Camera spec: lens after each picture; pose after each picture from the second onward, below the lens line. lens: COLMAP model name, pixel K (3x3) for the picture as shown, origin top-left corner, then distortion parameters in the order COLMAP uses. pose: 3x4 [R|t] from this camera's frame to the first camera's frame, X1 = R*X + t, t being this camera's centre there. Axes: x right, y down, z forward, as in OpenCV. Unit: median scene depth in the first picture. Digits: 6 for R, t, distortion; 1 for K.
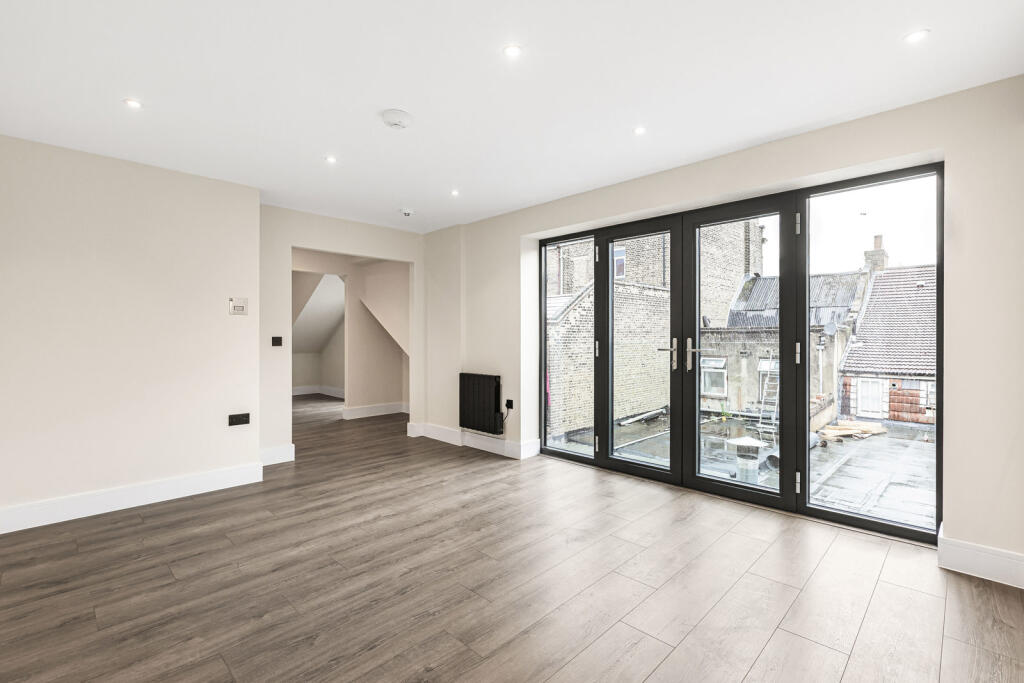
lens RADIAL K [[461.8, 0, 512.0], [0, 461.8, 341.5], [0, 0, 1]] dist [0.001053, 0.000181]
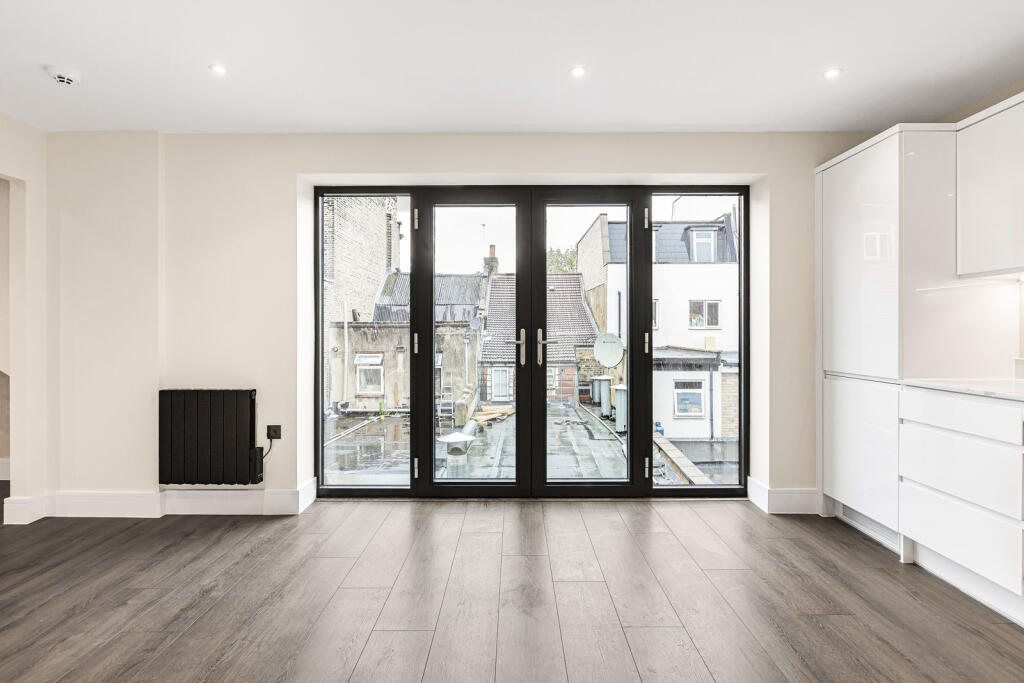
lens RADIAL K [[500.4, 0, 512.6], [0, 500.4, 335.2], [0, 0, 1]] dist [-0.000388, 0.000389]
pose [[0.714054, -0.005120, 0.700072, -0.231232], [0.008654, 0.999961, -0.001514, 0.004423], [-0.700037, 0.007139, 0.714071, 0.246218]]
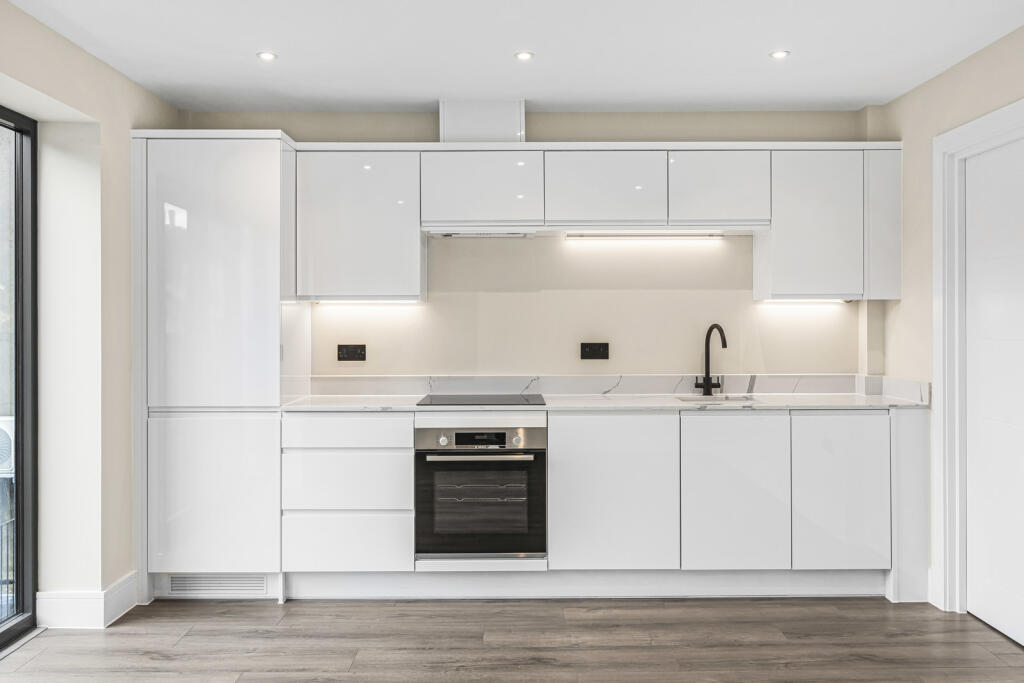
lens RADIAL K [[851.7, 0, 512.0], [0, 851.7, 341.5], [0, 0, 1]] dist [0.000159, -0.000070]
pose [[-0.703729, -0.011423, 0.710377, -0.311400], [0.010903, 0.999579, 0.026874, -0.026857], [-0.710385, 0.026657, -0.703309, 0.724981]]
